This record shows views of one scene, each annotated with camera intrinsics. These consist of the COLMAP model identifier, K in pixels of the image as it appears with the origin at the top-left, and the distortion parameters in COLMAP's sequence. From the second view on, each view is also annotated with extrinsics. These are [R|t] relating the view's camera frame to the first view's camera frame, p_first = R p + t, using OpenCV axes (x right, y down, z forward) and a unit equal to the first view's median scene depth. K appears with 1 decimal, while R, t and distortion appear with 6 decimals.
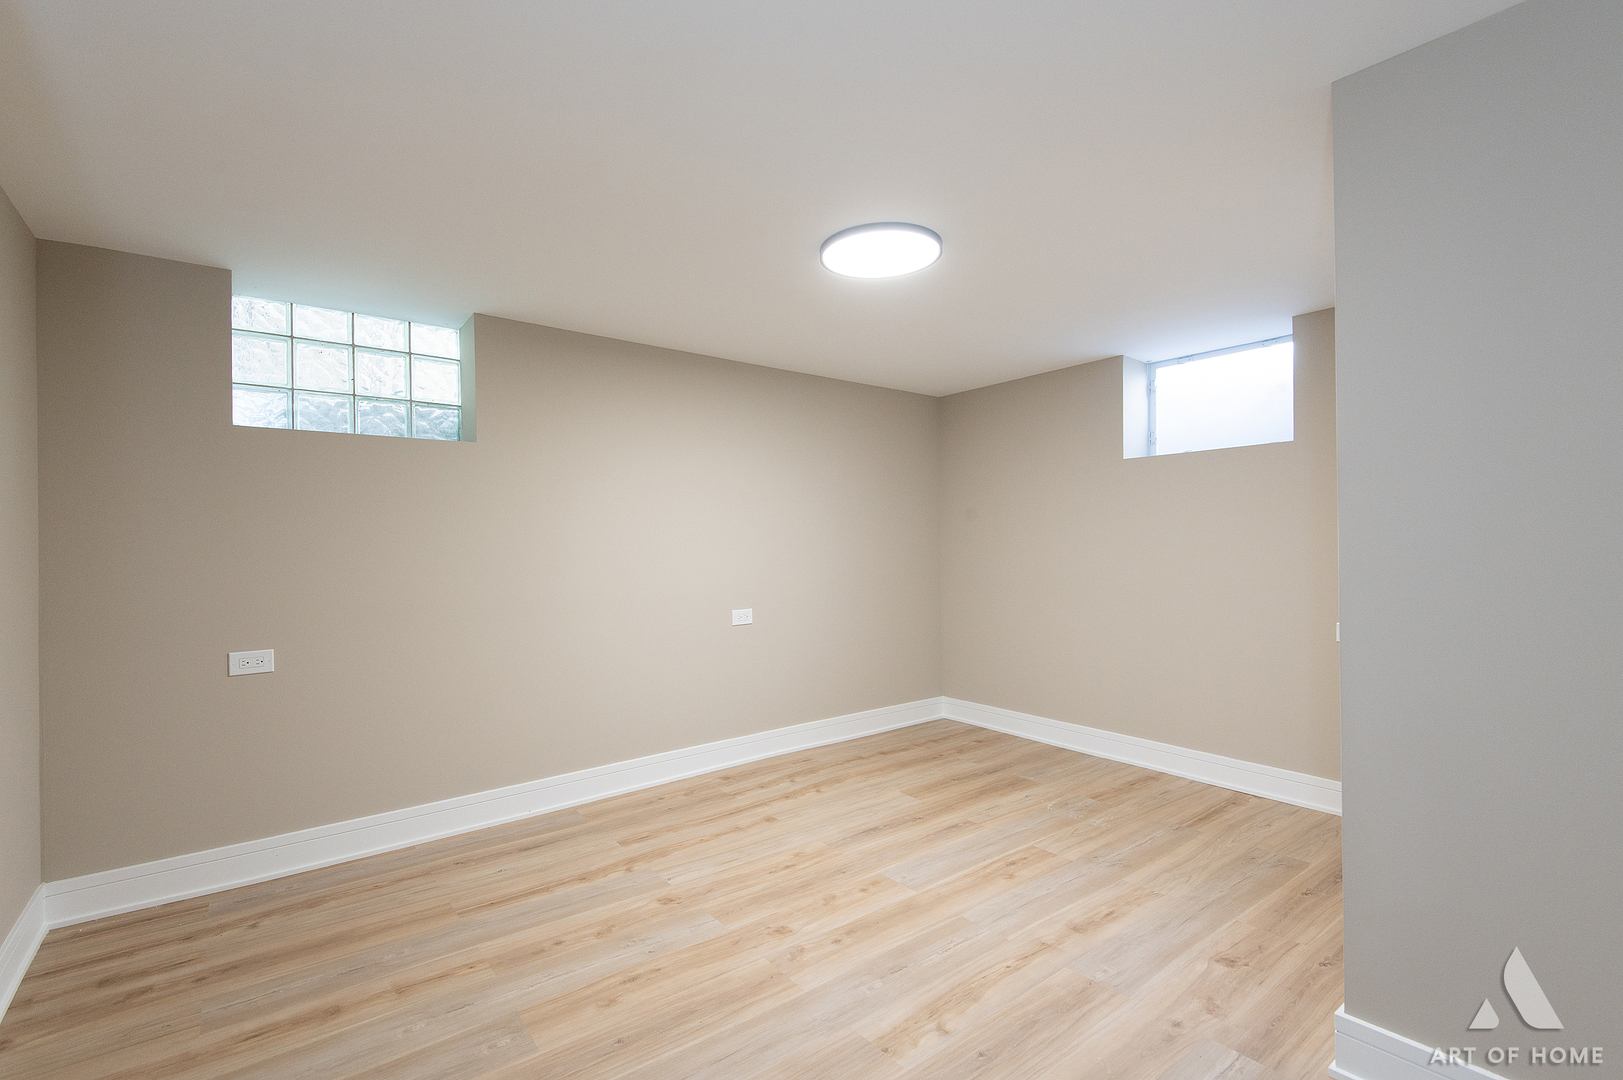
lens RADIAL K [[729.6, 0, 808.6], [0, 729.6, 544.1], [0, 0, 1]] dist [0.028717, -0.013075]
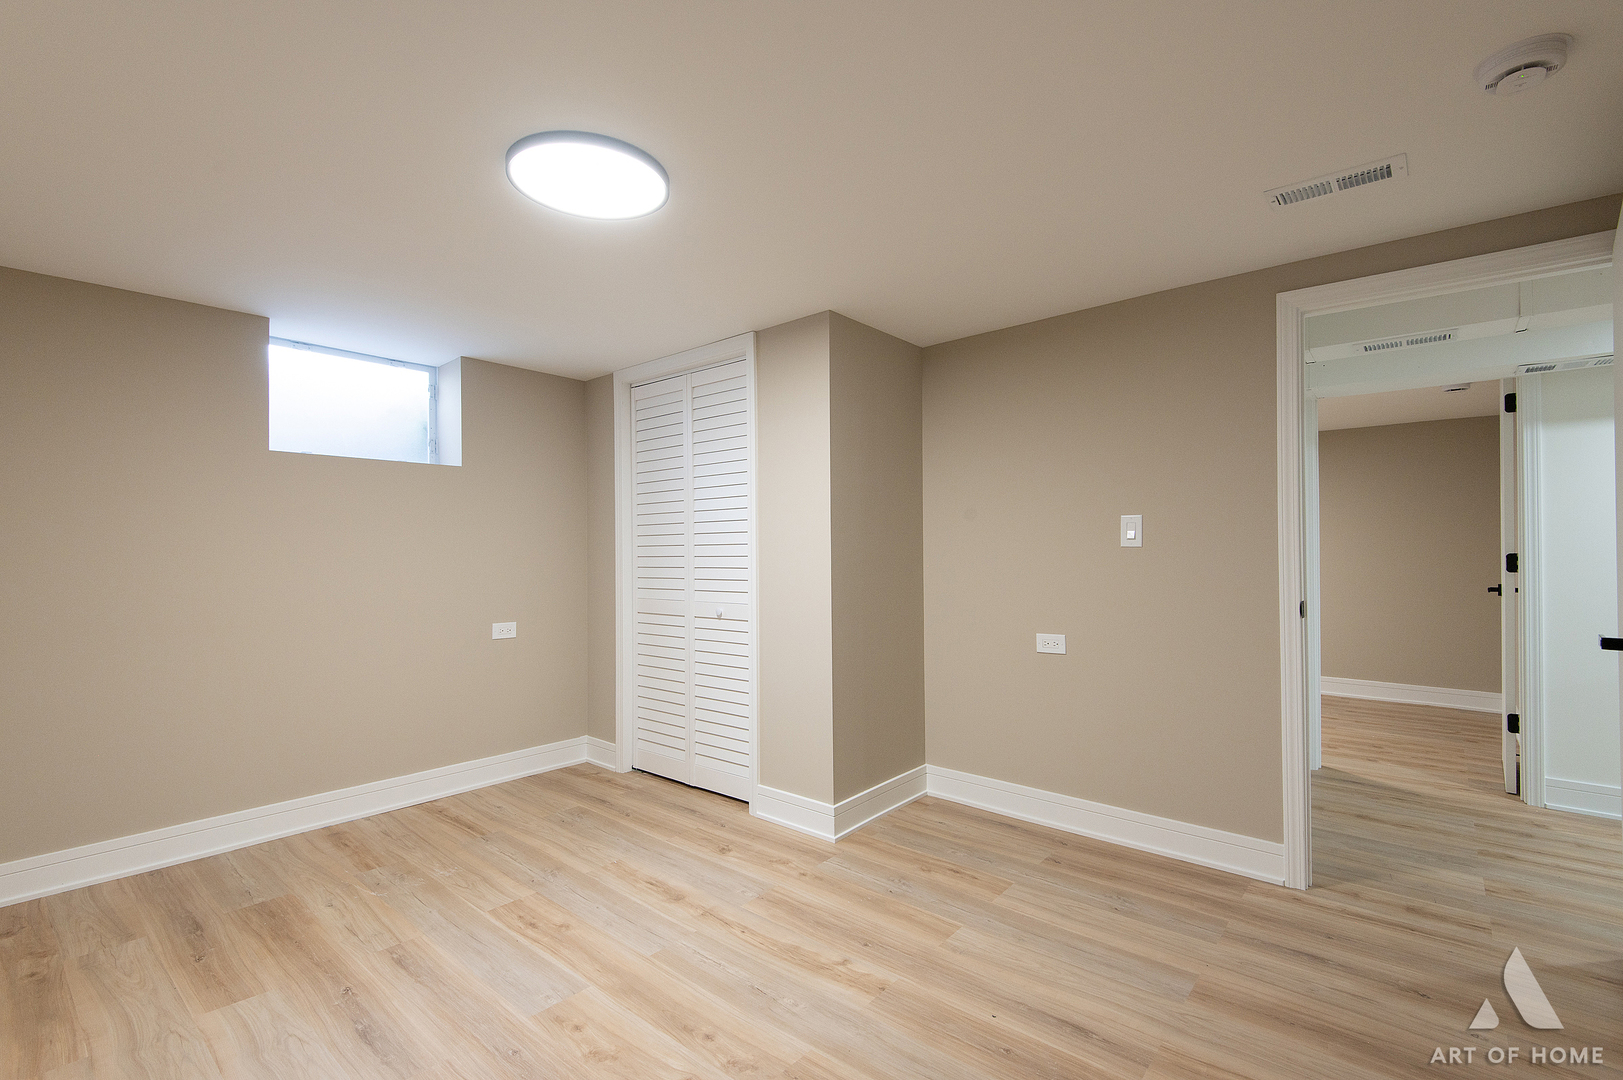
lens RADIAL K [[729.6, 0, 808.6], [0, 729.6, 544.1], [0, 0, 1]] dist [0.028717, -0.013075]
pose [[-0.199804, 0.022032, 0.979588, -0.608856], [0.008157, 0.999750, -0.020822, 0.007388], [-0.979802, 0.003830, -0.199934, 0.801823]]
